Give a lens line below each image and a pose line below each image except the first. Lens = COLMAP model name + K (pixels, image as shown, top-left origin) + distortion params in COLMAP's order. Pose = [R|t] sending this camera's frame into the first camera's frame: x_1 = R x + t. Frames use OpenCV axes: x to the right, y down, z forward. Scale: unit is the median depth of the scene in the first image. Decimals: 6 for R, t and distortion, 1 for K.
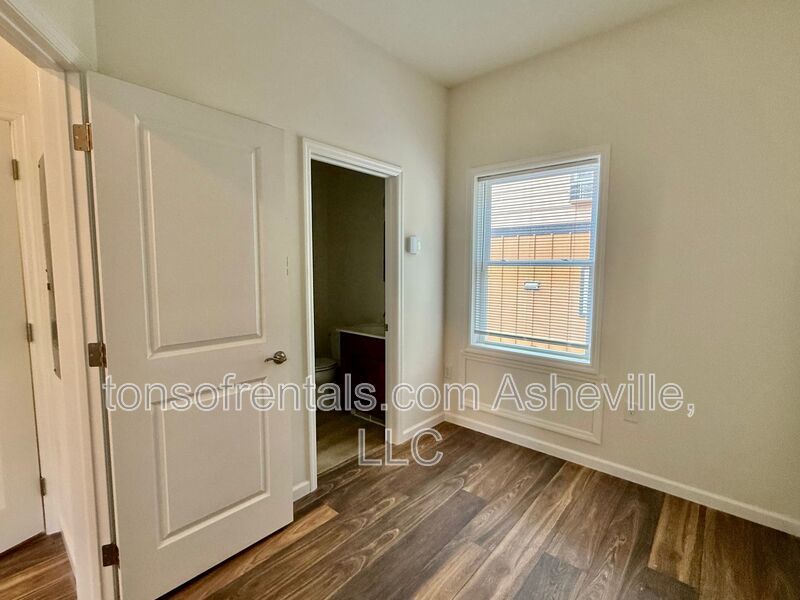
lens RADIAL K [[371.1, 0, 397.1], [0, 371.1, 298.5], [0, 0, 1]] dist [-0.000323, -0.000052]
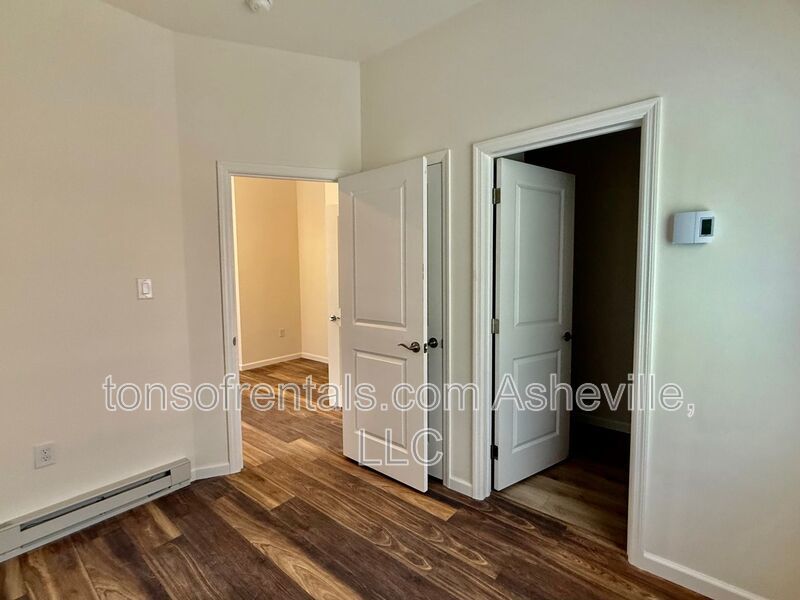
lens RADIAL K [[371.1, 0, 397.2], [0, 371.1, 298.6], [0, 0, 1]] dist [-0.000323, -0.000052]
pose [[0.029447, 0.066882, -0.997326, 0.860838], [-0.073798, 0.995181, 0.064560, -0.070723], [0.996838, 0.071699, 0.034241, 0.868263]]
